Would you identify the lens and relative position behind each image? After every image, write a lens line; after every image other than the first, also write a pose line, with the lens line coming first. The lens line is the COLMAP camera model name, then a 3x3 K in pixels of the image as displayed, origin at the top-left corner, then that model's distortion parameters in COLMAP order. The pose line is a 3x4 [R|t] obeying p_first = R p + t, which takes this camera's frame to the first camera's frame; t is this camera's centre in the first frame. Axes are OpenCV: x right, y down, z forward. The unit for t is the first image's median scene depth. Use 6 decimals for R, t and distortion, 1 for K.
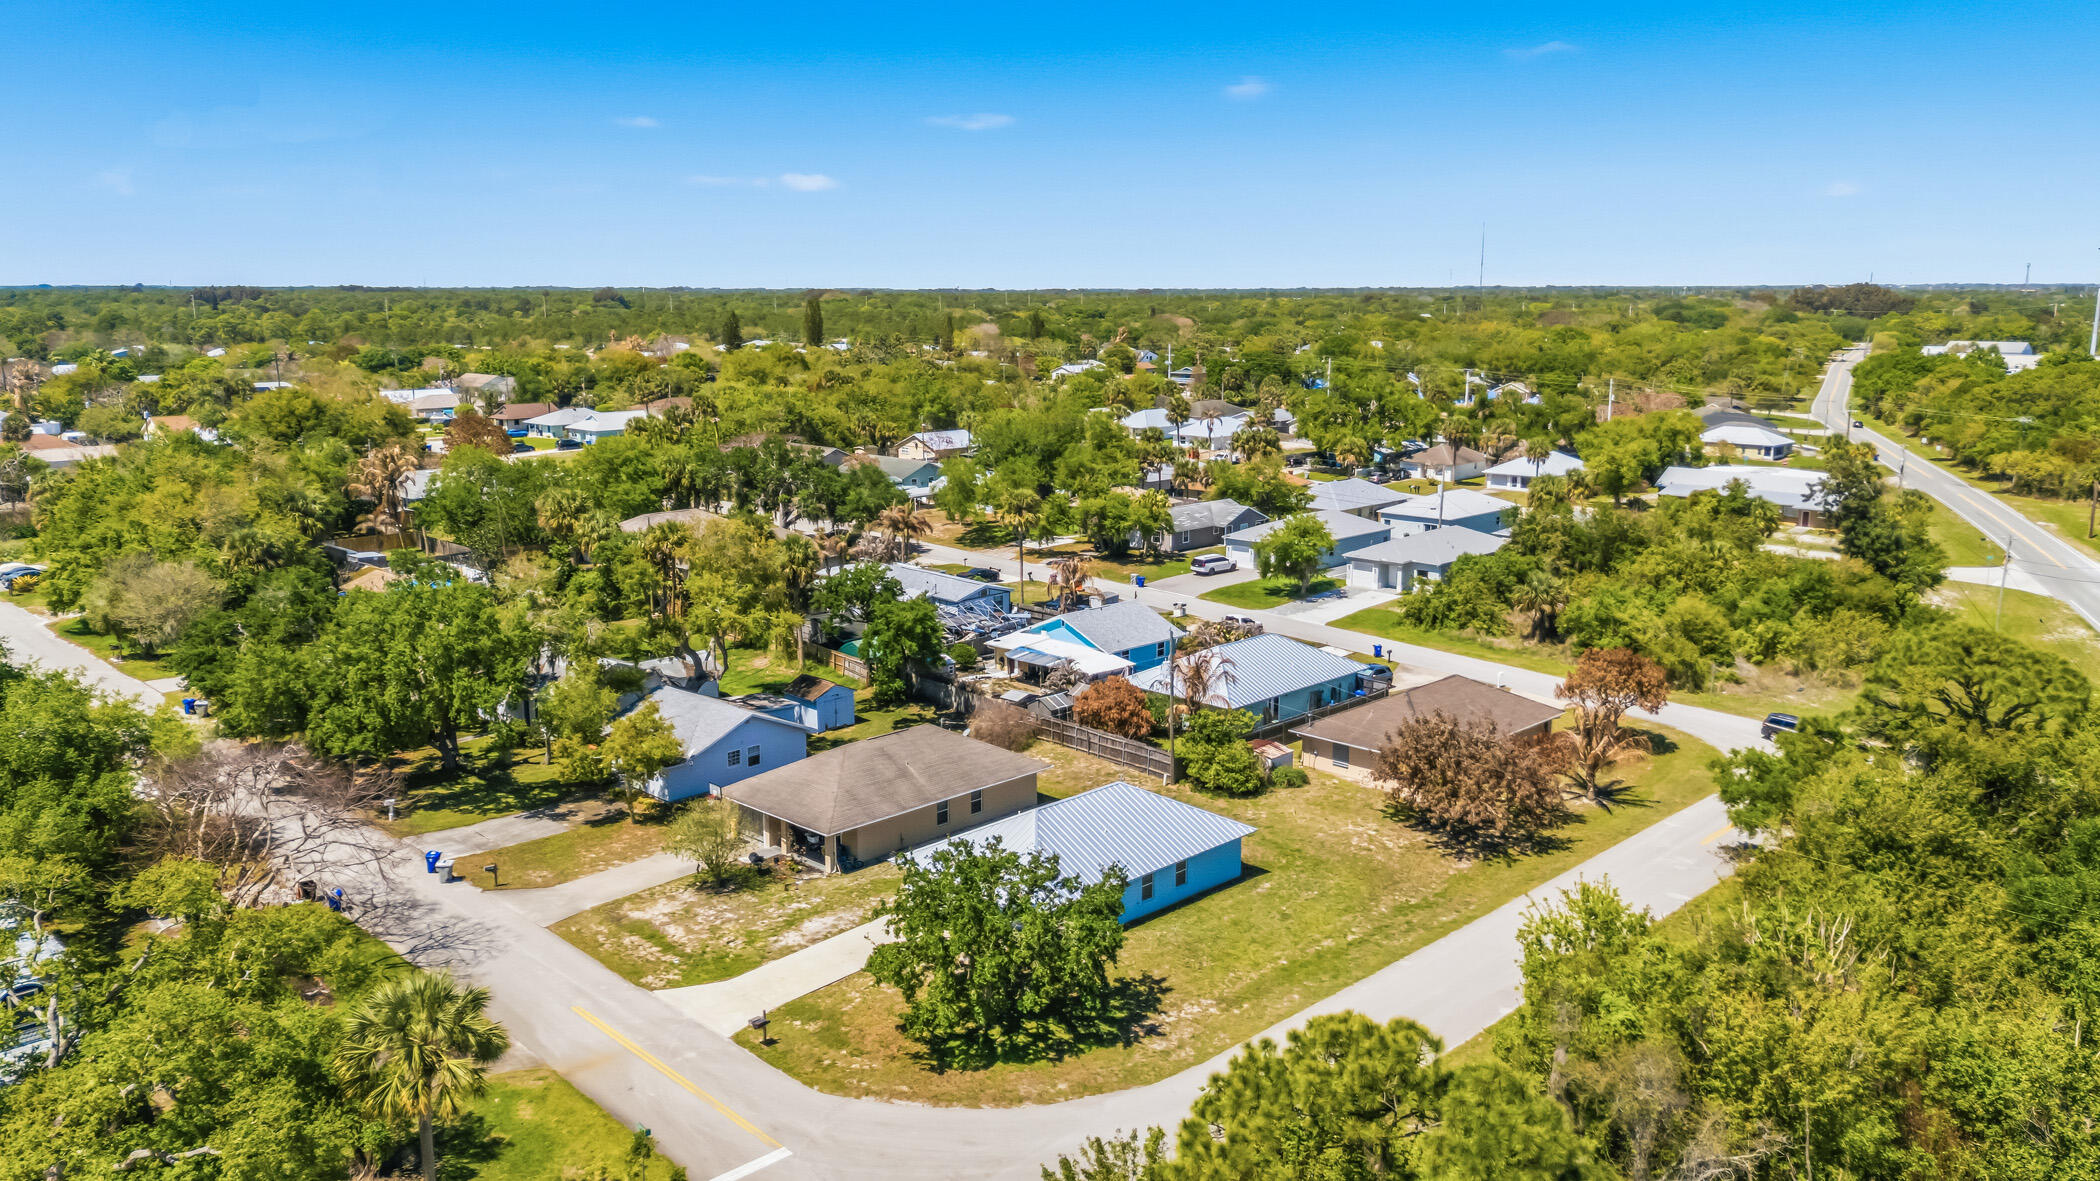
lens RADIAL K [[1565.0, 0, 1050.0], [0, 1565.0, 590.5], [0, 0, 1]] dist [0.095352, -0.105834]
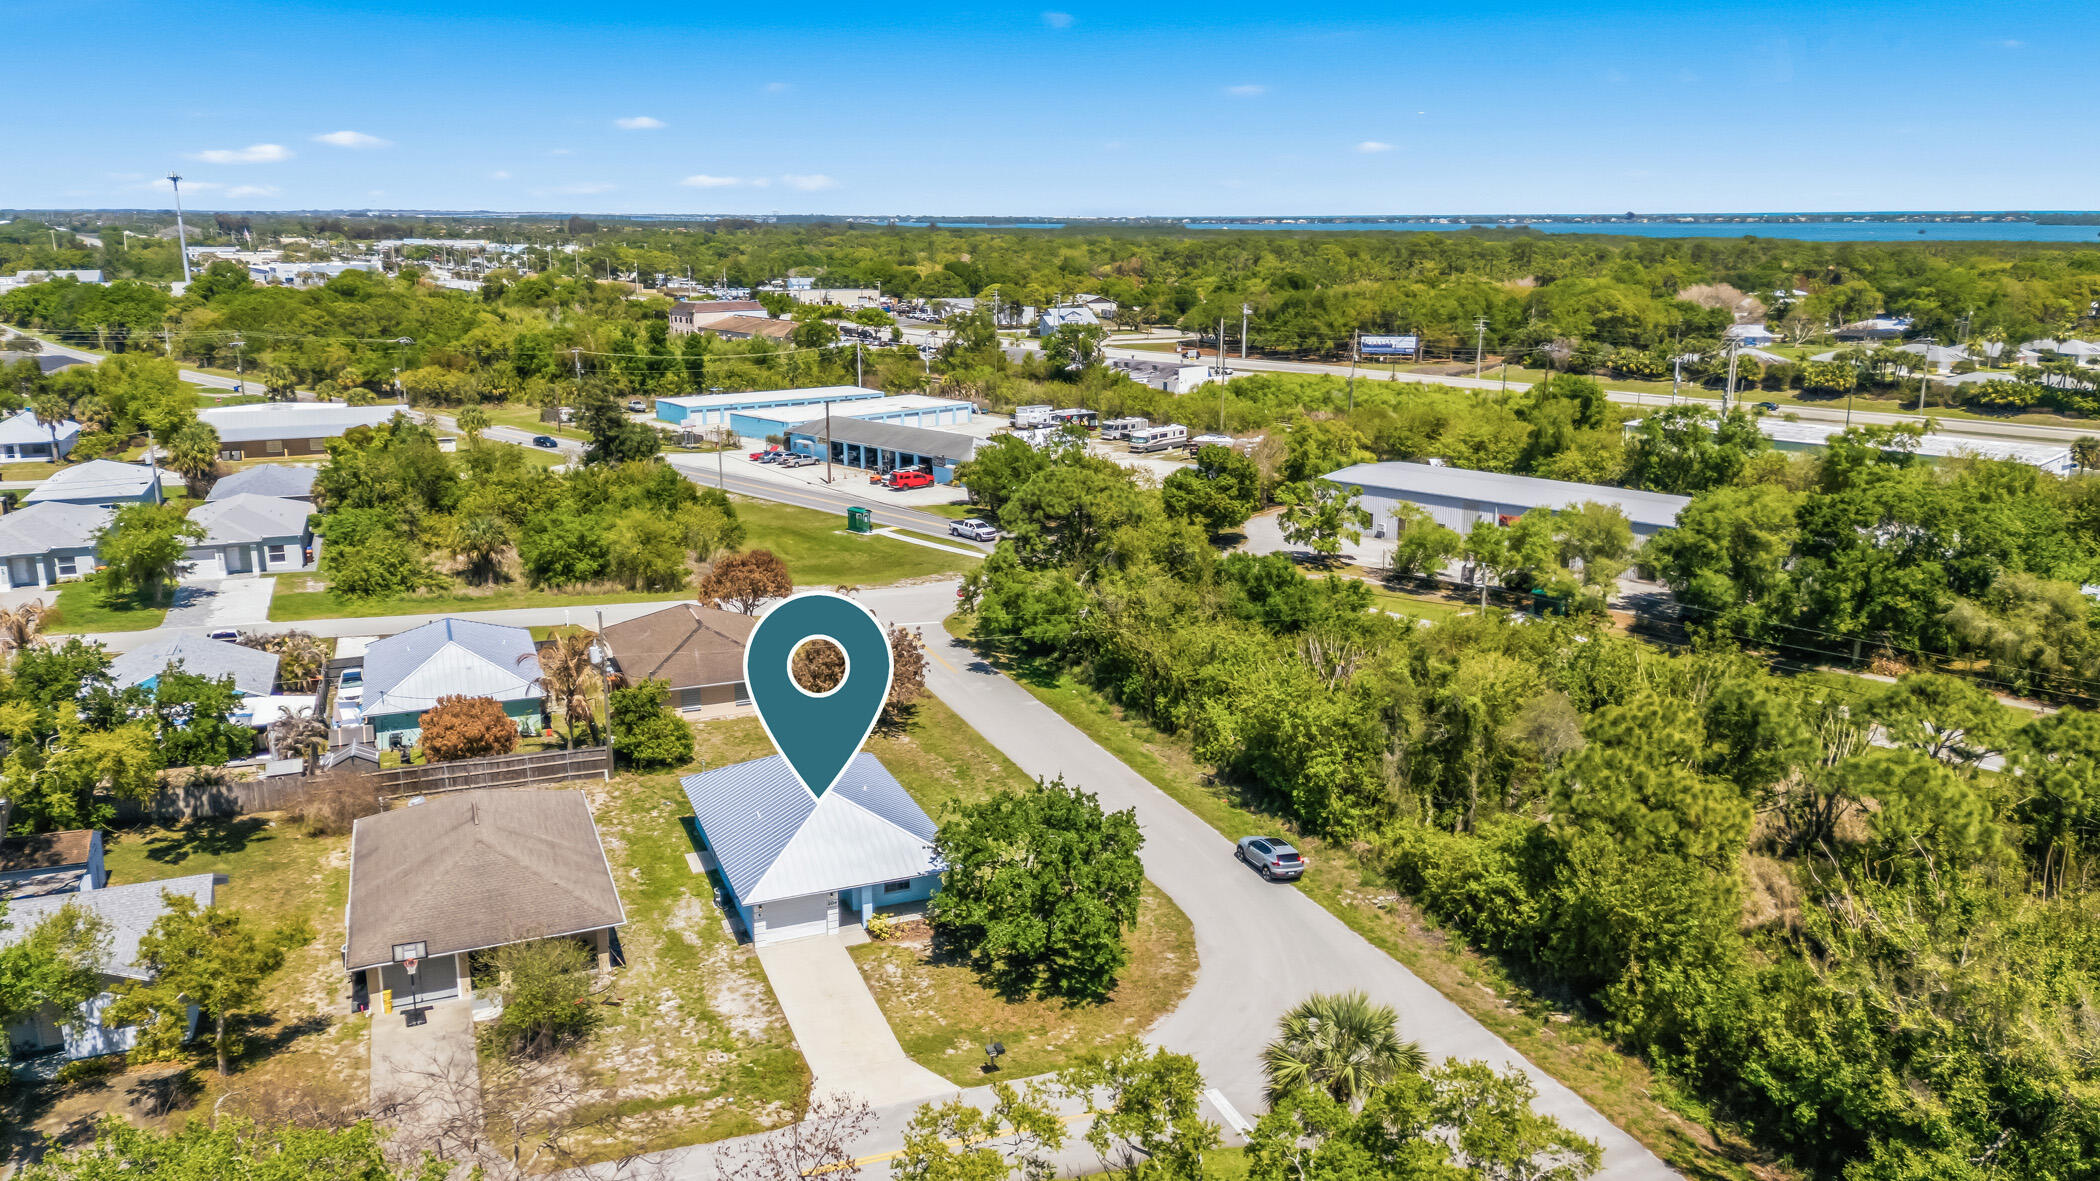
lens RADIAL K [[1562.3, 0, 1050.0], [0, 1562.3, 590.5], [0, 0, 1]] dist [0.094431, -0.103169]
pose [[0.392048, -0.214246, 0.894649, -0.544104], [0.173590, 0.972261, 0.156763, -0.072045], [-0.903418, 0.093844, 0.418365, 0.328817]]
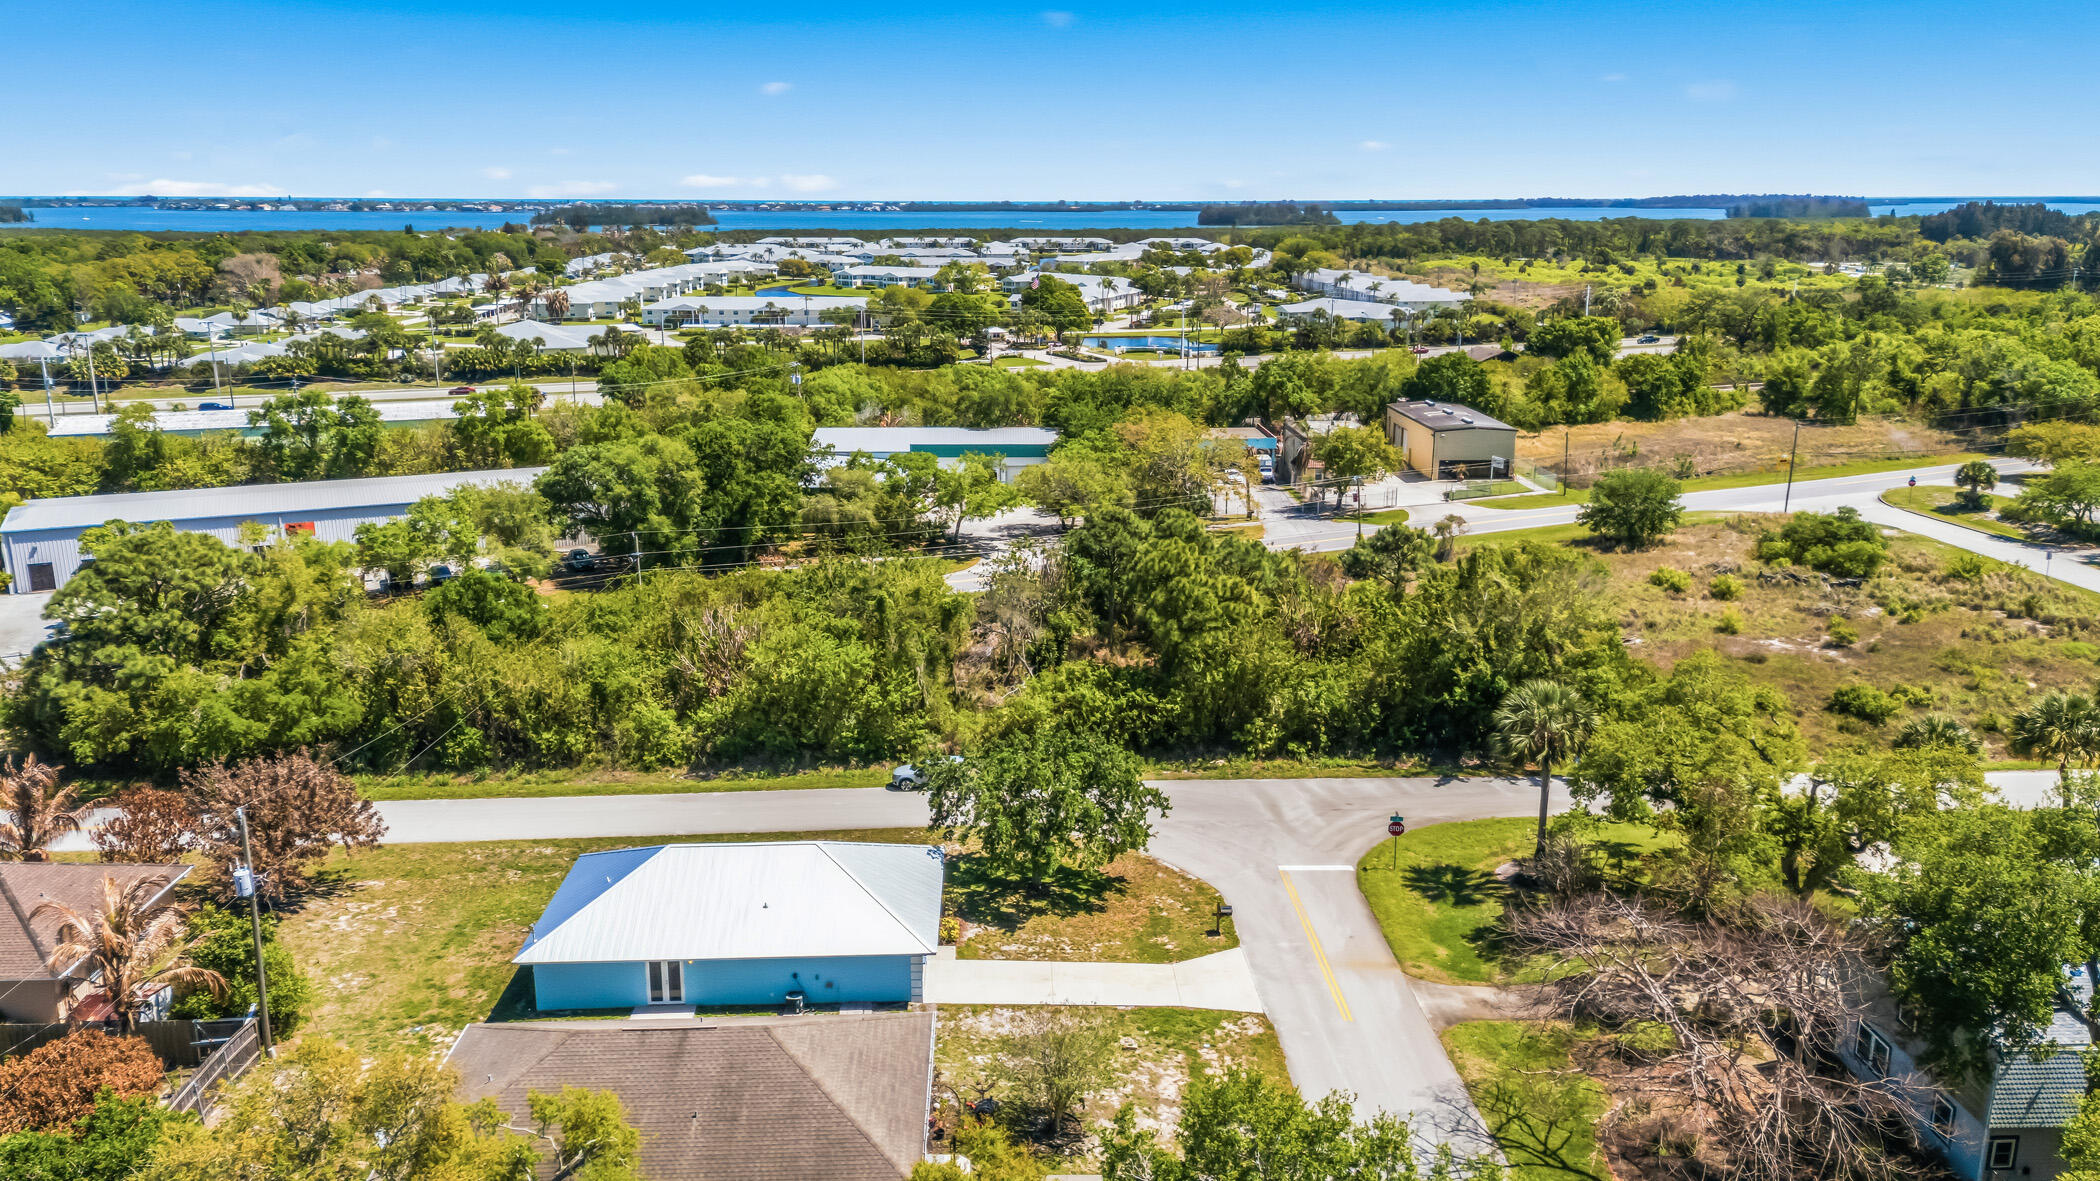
lens RADIAL K [[1569.2, 0, 1050.0], [0, 1569.2, 590.5], [0, 0, 1]] dist [0.093582, -0.099536]
pose [[-0.729087, -0.164268, 0.664415, -0.454985], [0.130686, 0.919496, 0.370740, -0.201746], [-0.671828, 0.357131, -0.648925, 0.994329]]
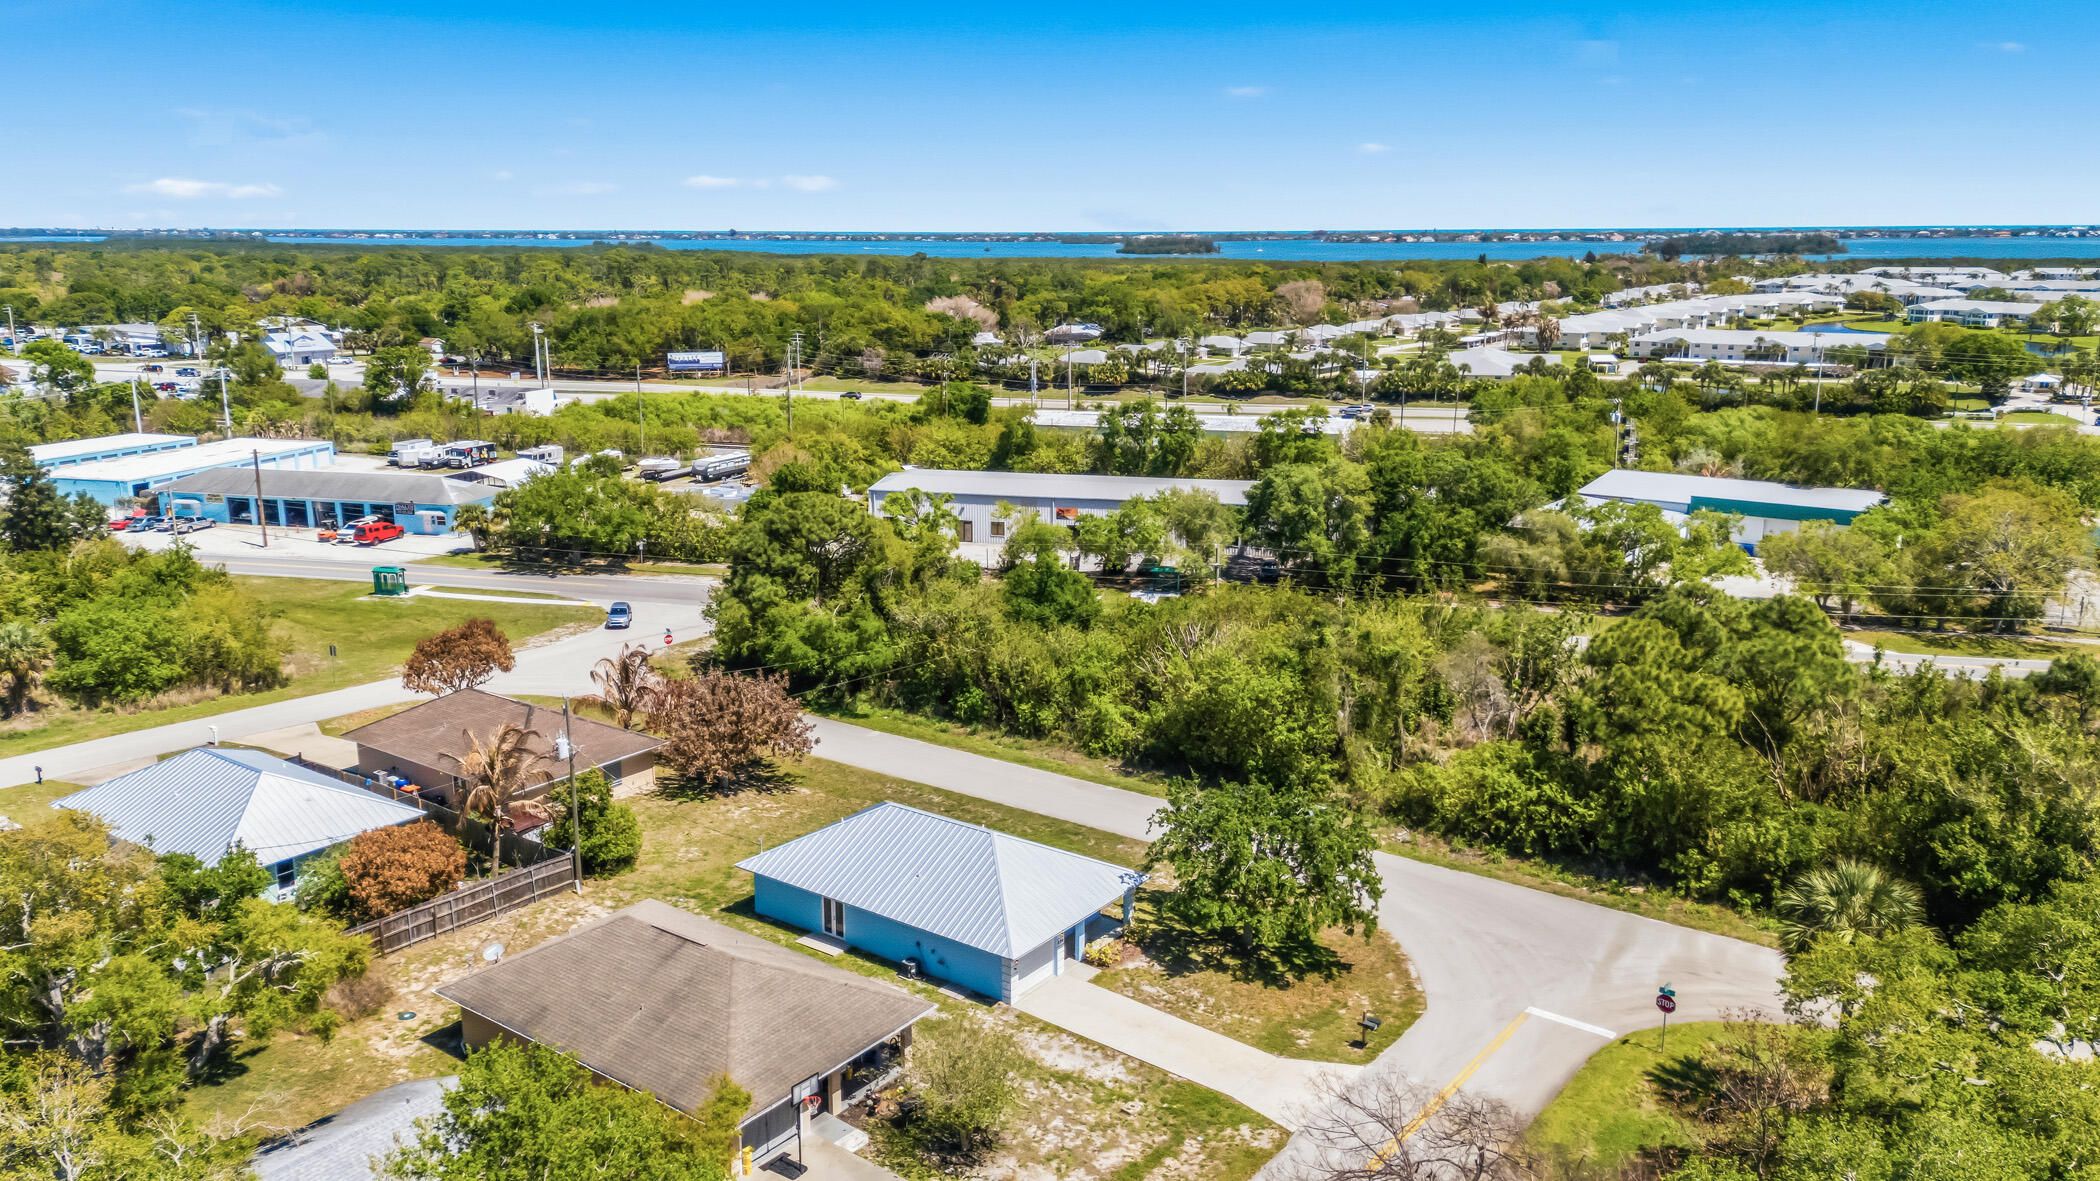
lens RADIAL K [[1562.3, 0, 1050.0], [0, 1562.3, 590.5], [0, 0, 1]] dist [0.094431, -0.103169]
pose [[-0.143092, -0.221693, 0.964560, -0.599300], [0.188475, 0.950650, 0.246457, -0.147296], [-0.971598, 0.217062, -0.094247, 0.714045]]
